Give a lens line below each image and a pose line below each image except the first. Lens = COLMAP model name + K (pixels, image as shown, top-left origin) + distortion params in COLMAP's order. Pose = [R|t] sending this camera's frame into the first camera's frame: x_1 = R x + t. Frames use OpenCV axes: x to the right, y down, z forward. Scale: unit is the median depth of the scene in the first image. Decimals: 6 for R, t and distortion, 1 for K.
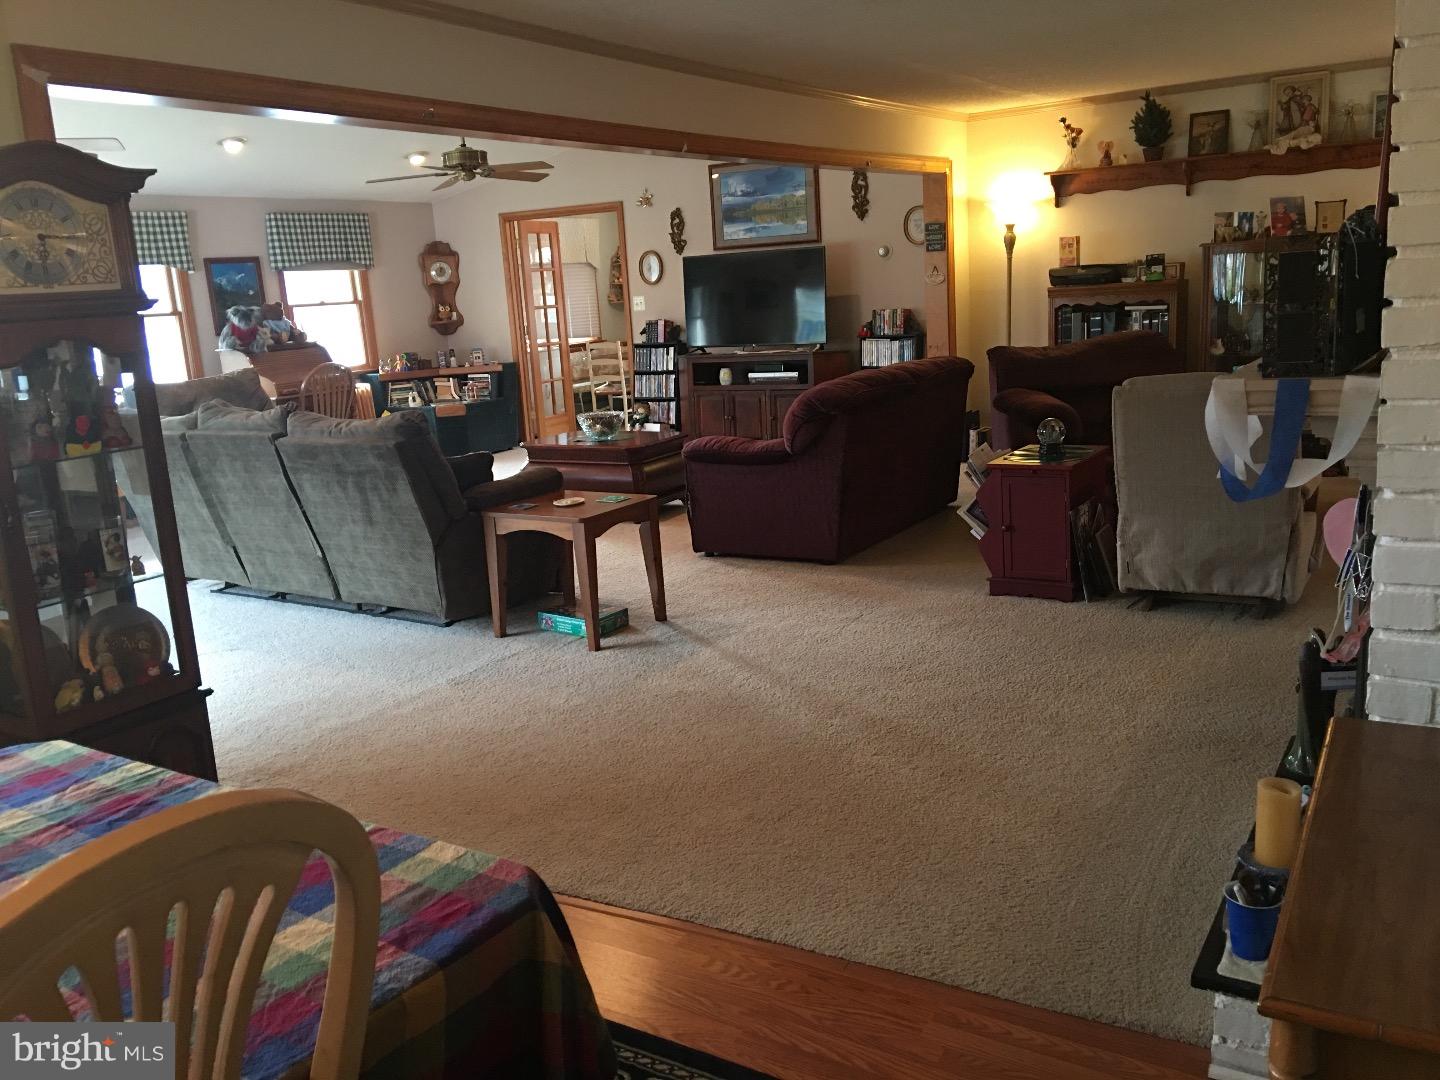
lens RADIAL K [[1219.8, 0, 720.0], [0, 1219.8, 540.0], [0, 0, 1]] dist [0.107950, -0.152600]
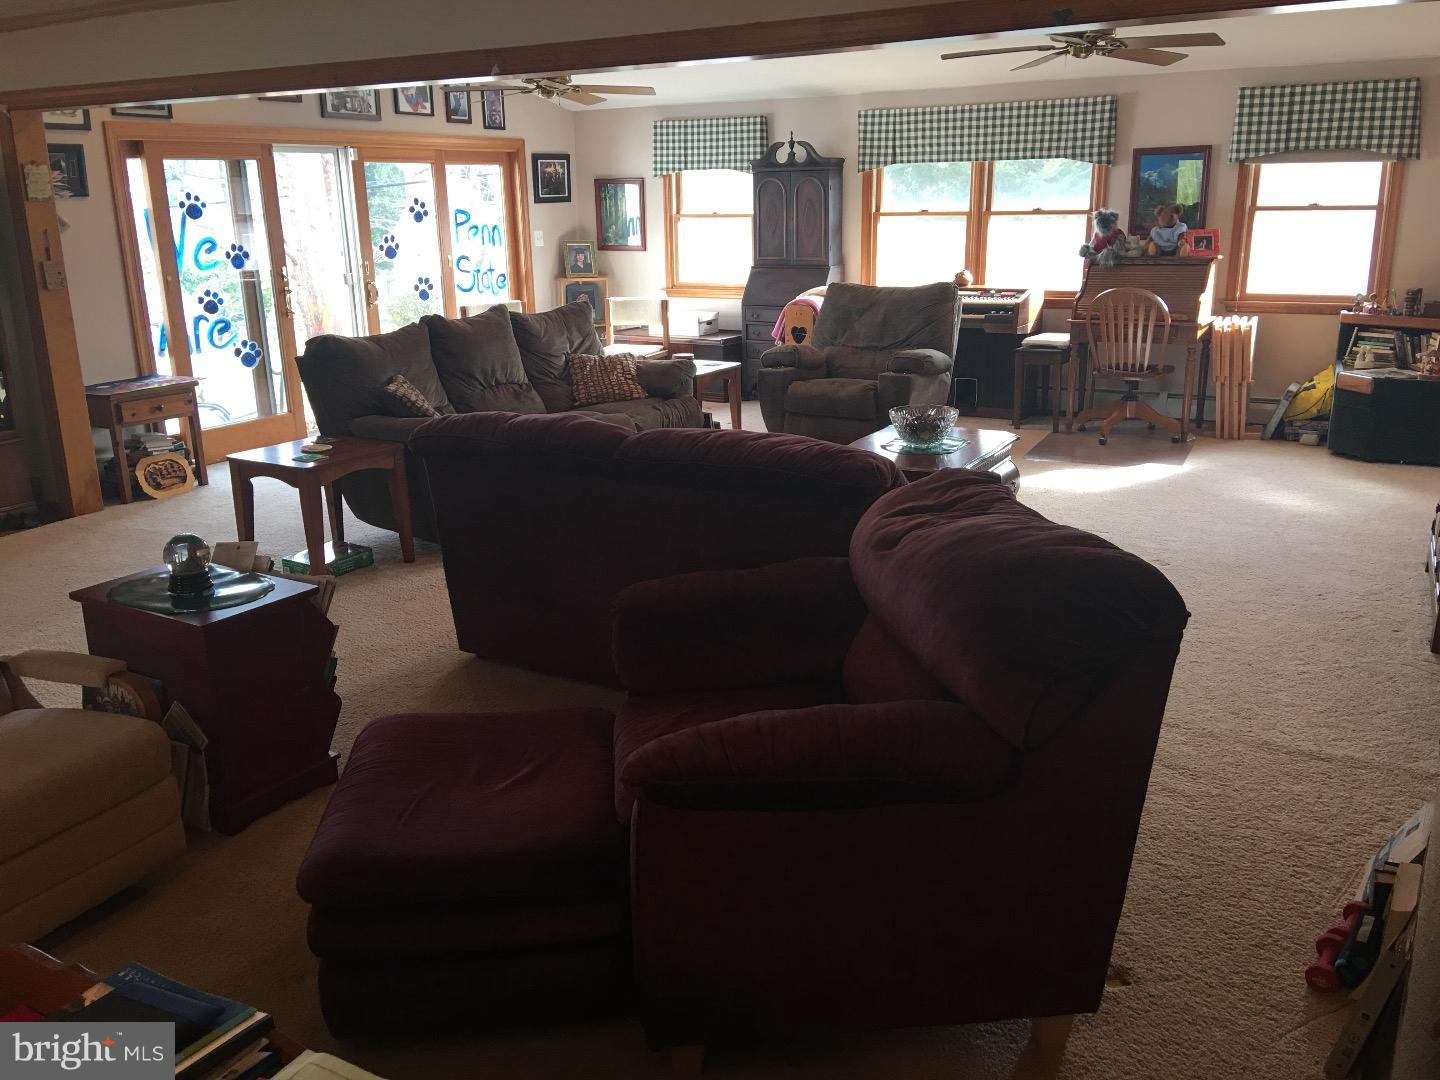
lens RADIAL K [[1219.8, 0, 720.0], [0, 1219.8, 540.0], [0, 0, 1]] dist [0.107950, -0.152600]
pose [[0.014101, 0.334617, -0.942249, 0.471282], [-0.193690, 0.925408, 0.325737, -0.191998], [0.980961, 0.177911, 0.077861, 0.667491]]
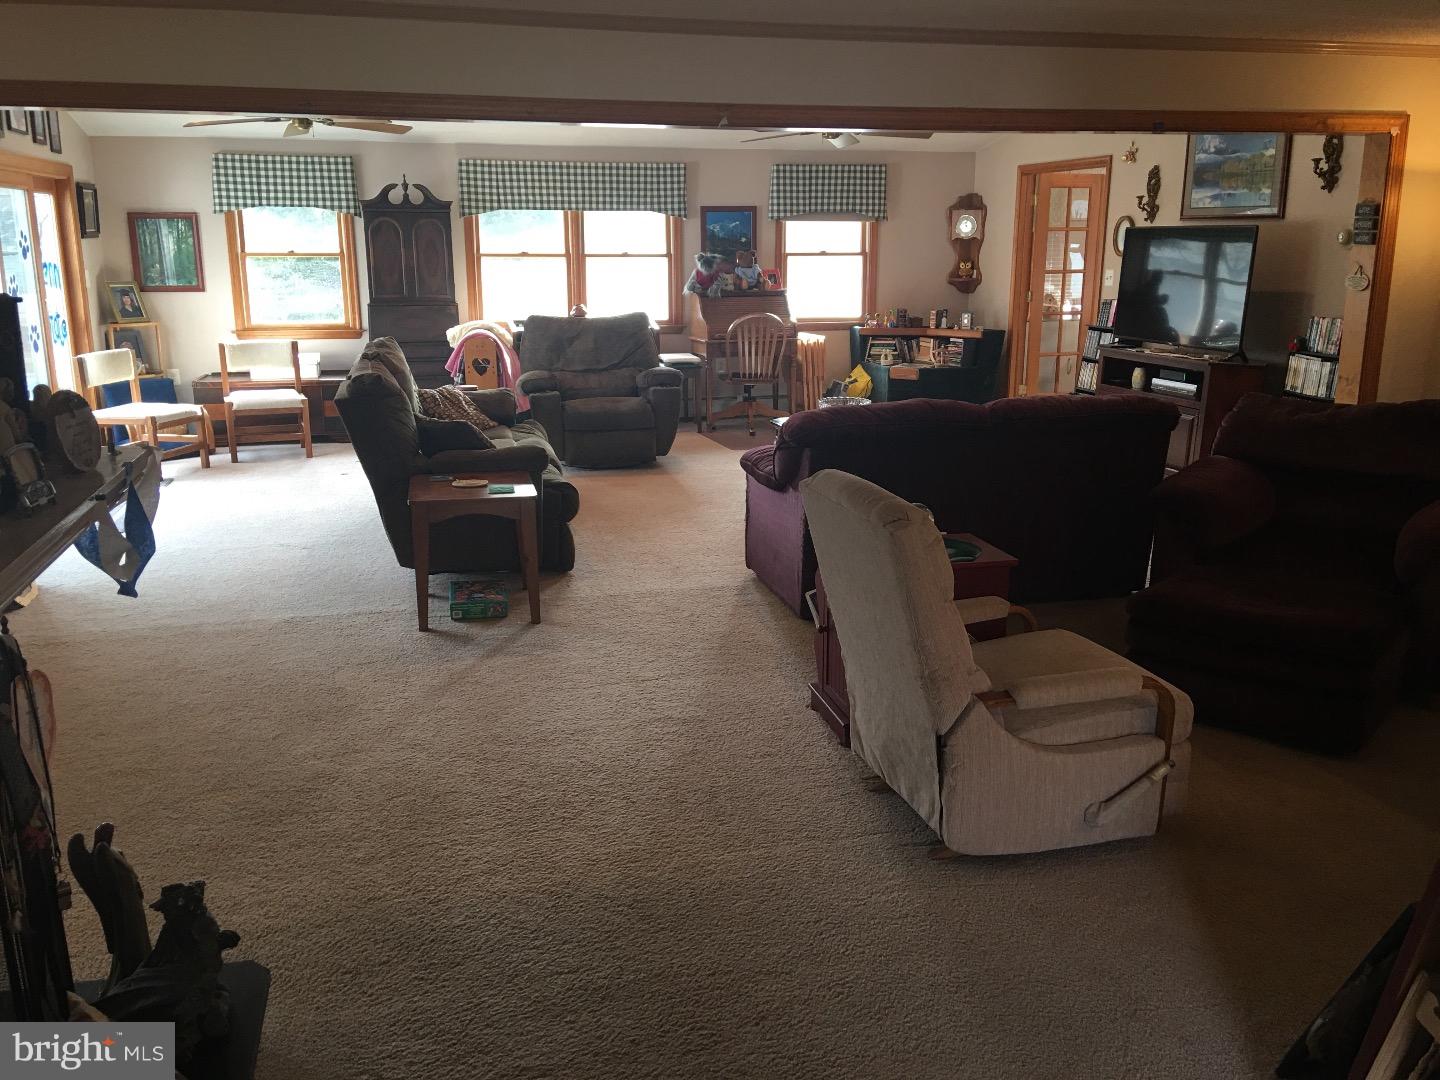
lens RADIAL K [[1219.8, 0, 720.0], [0, 1219.8, 540.0], [0, 0, 1]] dist [0.107950, -0.152600]
pose [[0.712643, 0.230775, -0.662482, 0.371547], [-0.191319, 0.972481, 0.132959, -0.083851], [0.674935, 0.031993, 0.737184, 0.208052]]
